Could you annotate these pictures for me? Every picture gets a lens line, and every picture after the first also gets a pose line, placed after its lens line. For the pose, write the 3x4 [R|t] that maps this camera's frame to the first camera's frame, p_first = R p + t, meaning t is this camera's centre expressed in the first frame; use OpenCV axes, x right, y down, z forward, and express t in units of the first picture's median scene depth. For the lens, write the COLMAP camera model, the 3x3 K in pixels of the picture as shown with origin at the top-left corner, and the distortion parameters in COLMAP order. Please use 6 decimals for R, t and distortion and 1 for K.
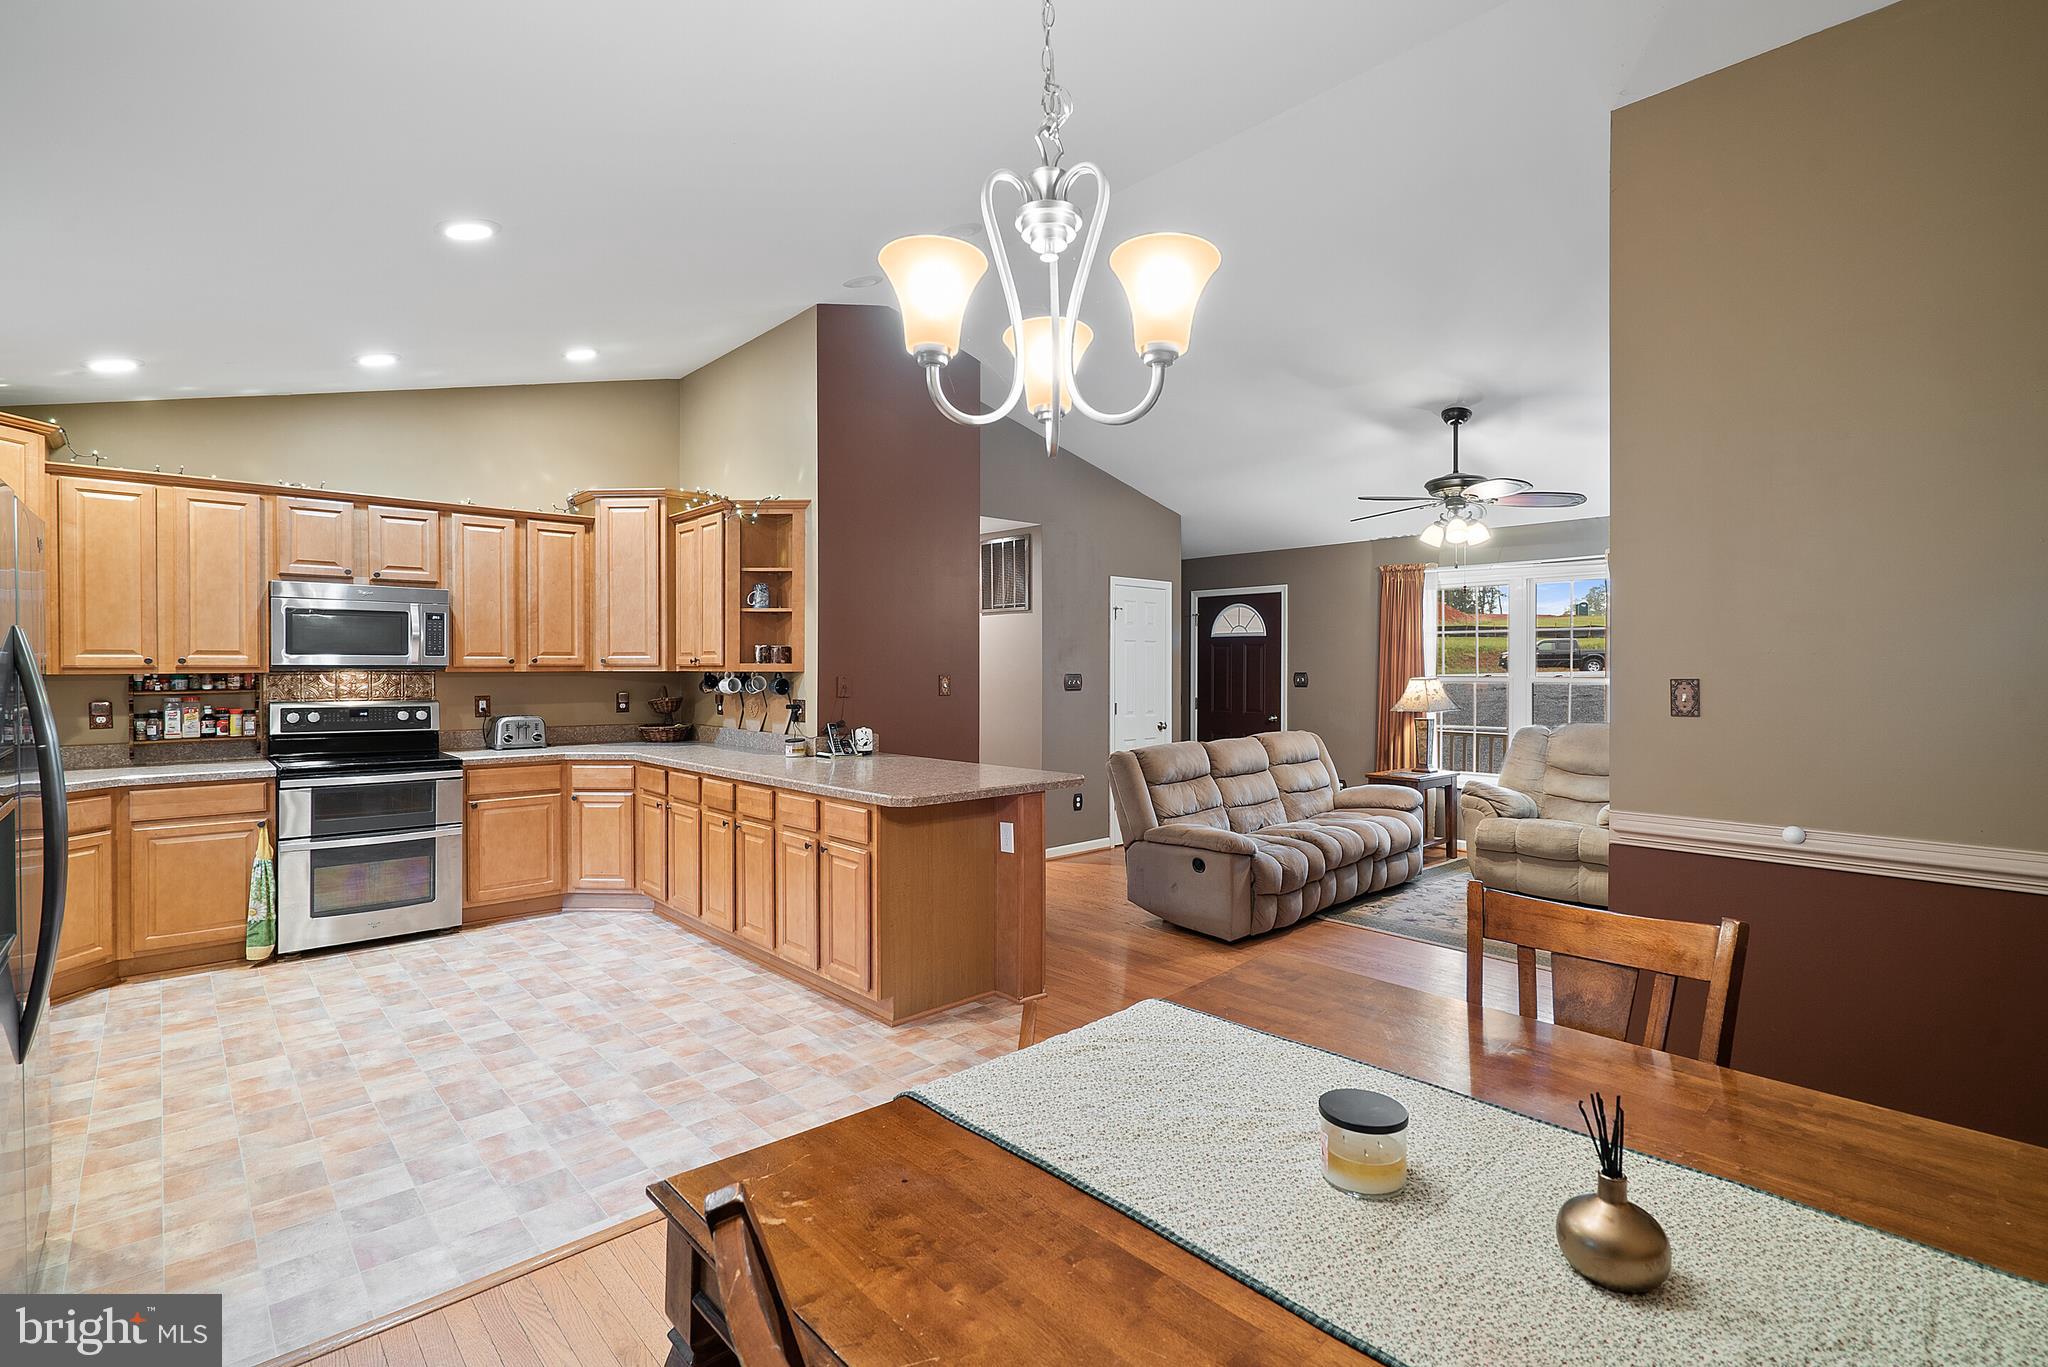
lens RADIAL K [[931.1, 0, 1035.8], [0, 931.1, 663.5], [0, 0, 1]] dist [-0.005720, 0.001208]
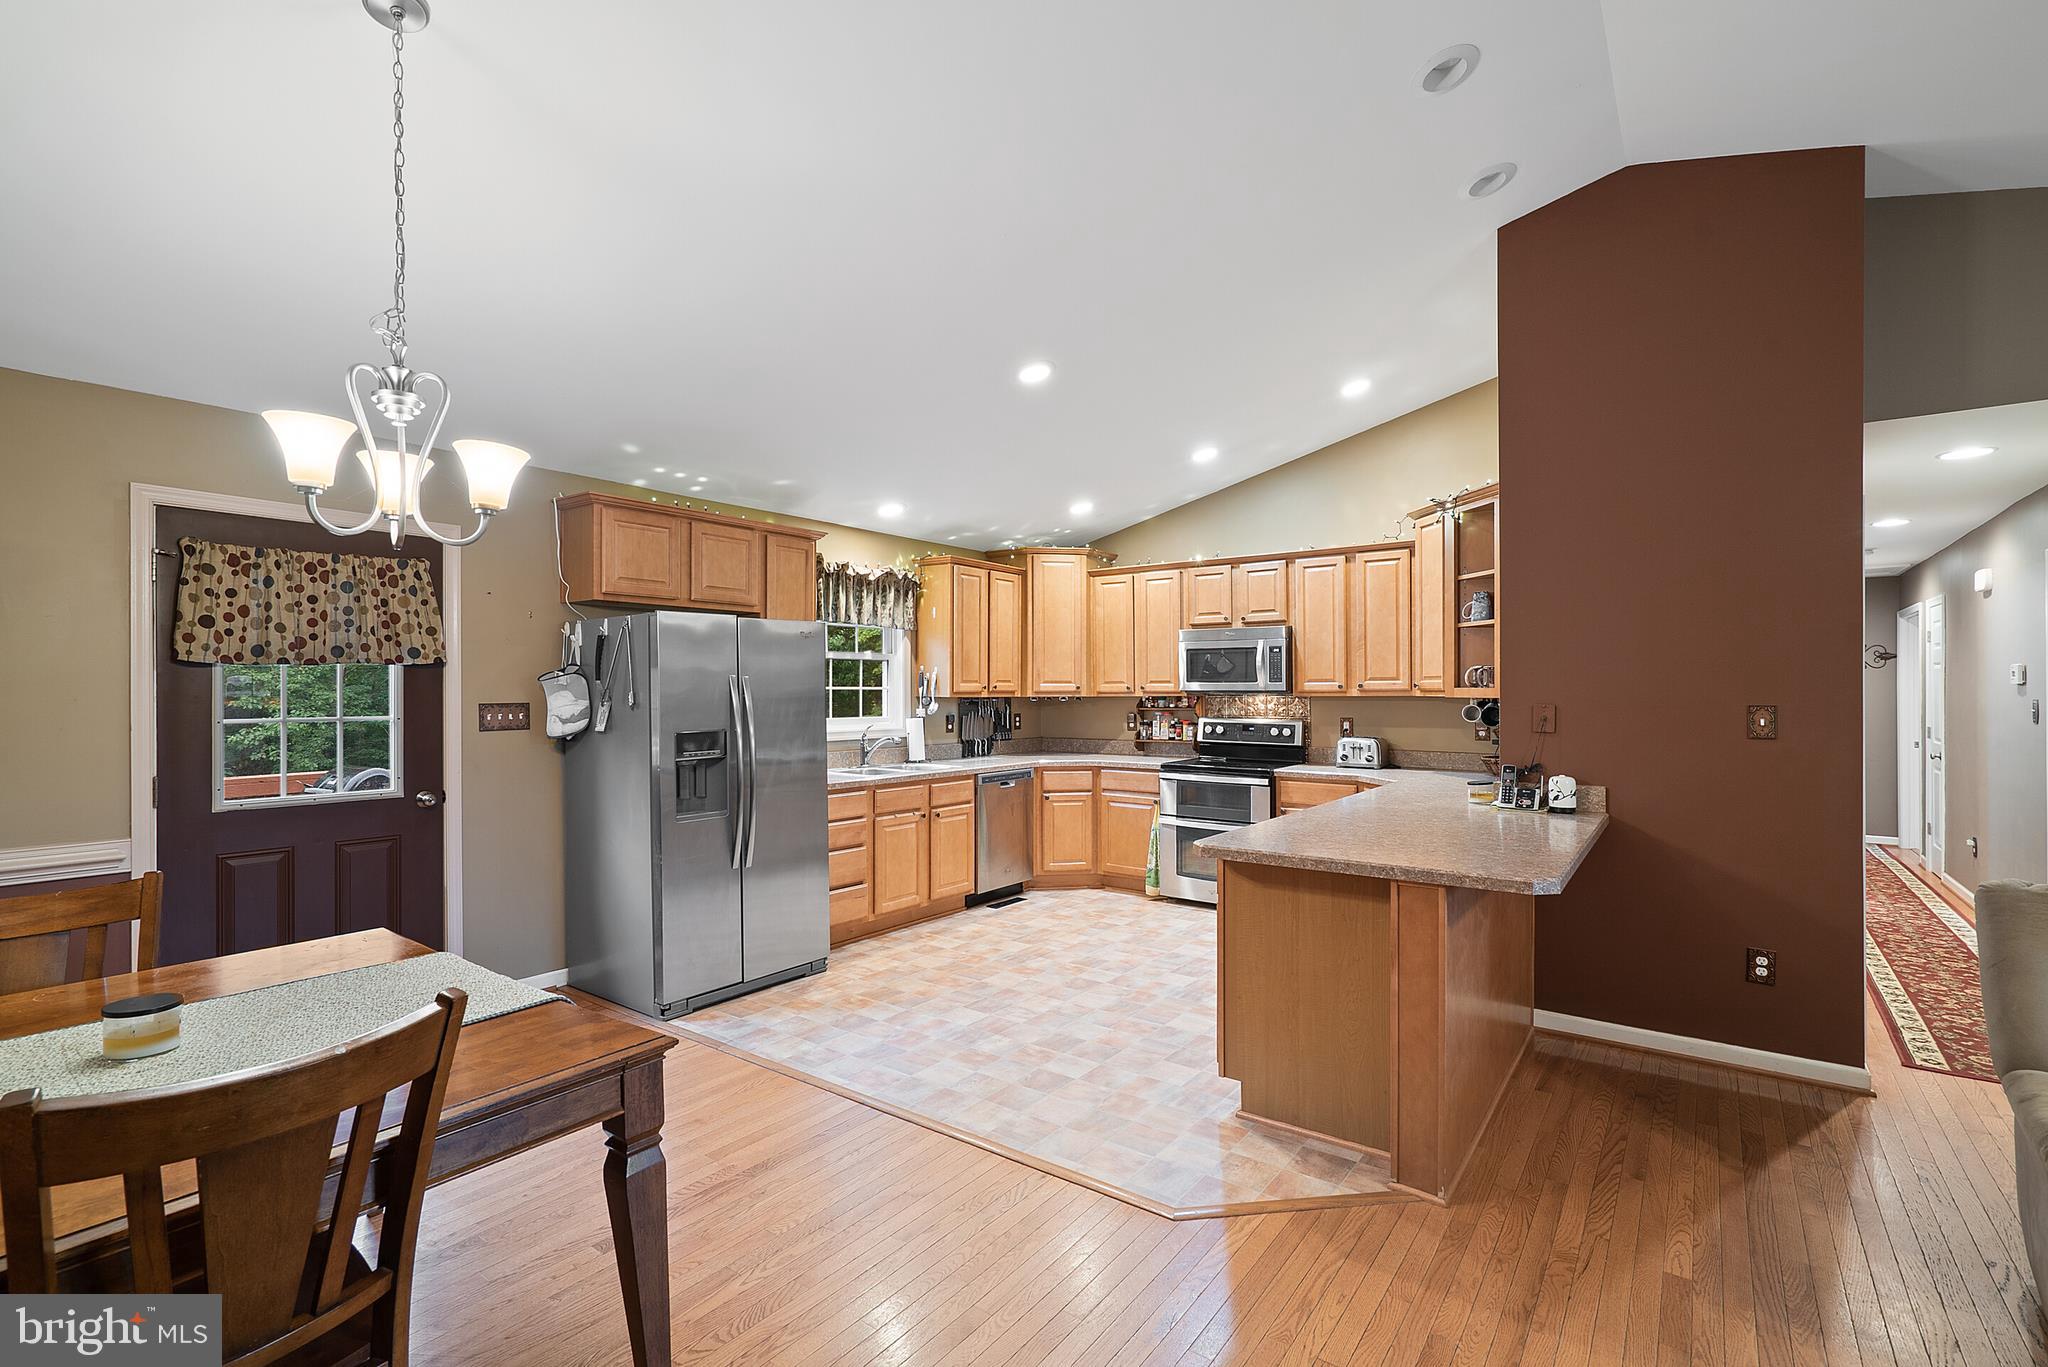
lens RADIAL K [[931.1, 0, 1030.2], [0, 931.1, 696.5], [0, 0, 1]] dist [-0.005720, 0.001208]
pose [[0.184186, 0.006579, -0.982869, 0.445017], [0.003431, 0.999967, 0.007336, -0.000095], [0.982885, -0.004724, 0.184157, 0.456401]]
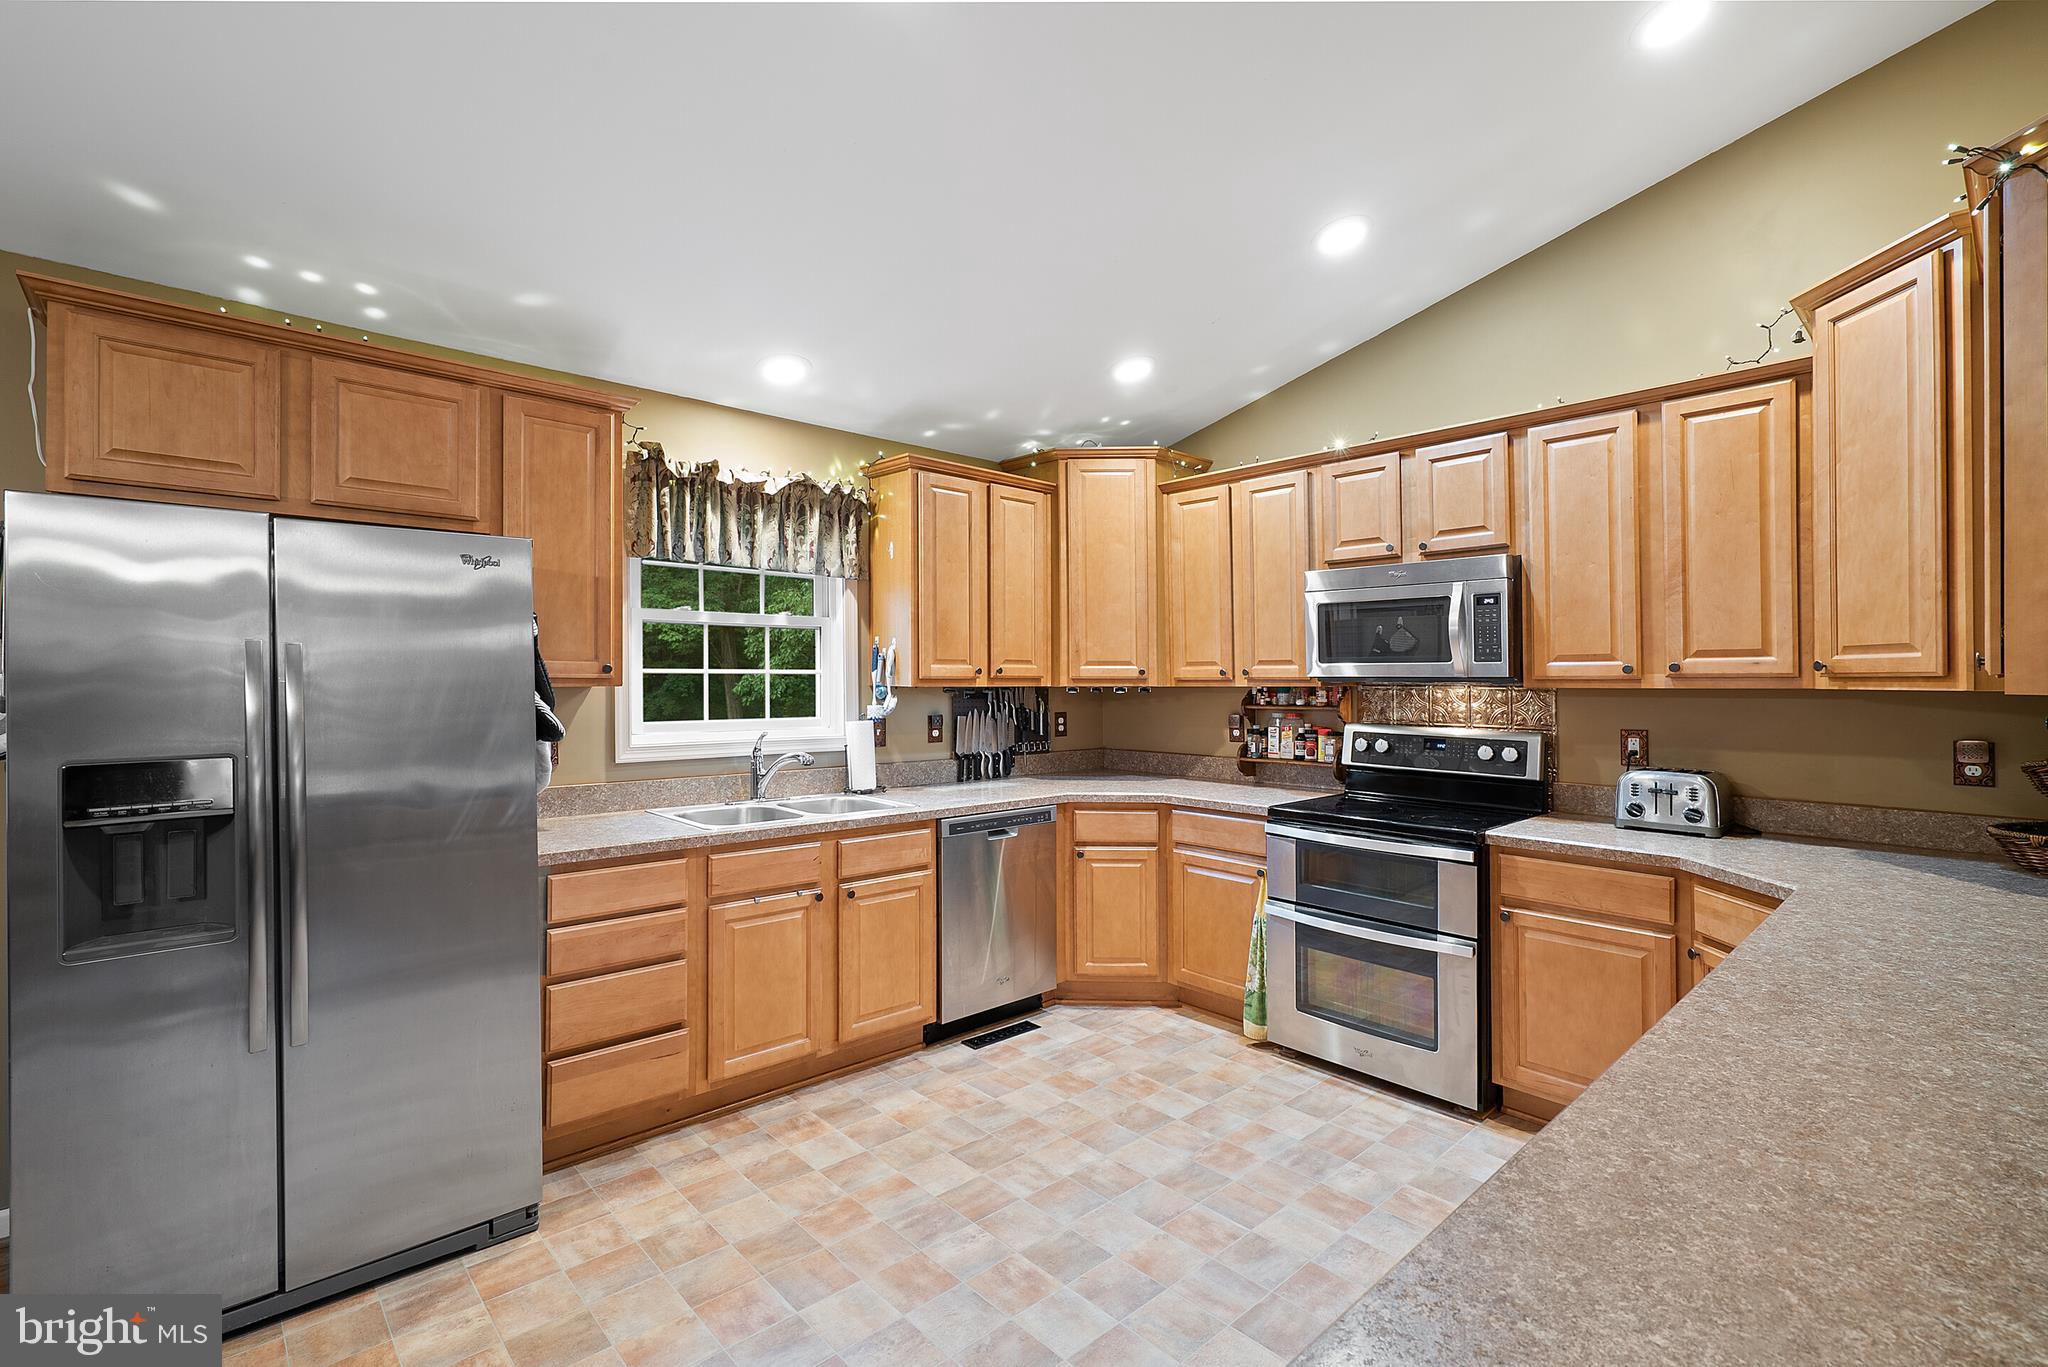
lens RADIAL K [[931.1, 0, 1022.7], [0, 931.1, 673.2], [0, 0, 1]] dist [-0.005720, 0.001208]
pose [[-0.009749, -0.006407, -0.999932, -0.014643], [0.001277, 0.999979, -0.006419, 0.002947], [0.999952, -0.001339, -0.009741, 0.666125]]
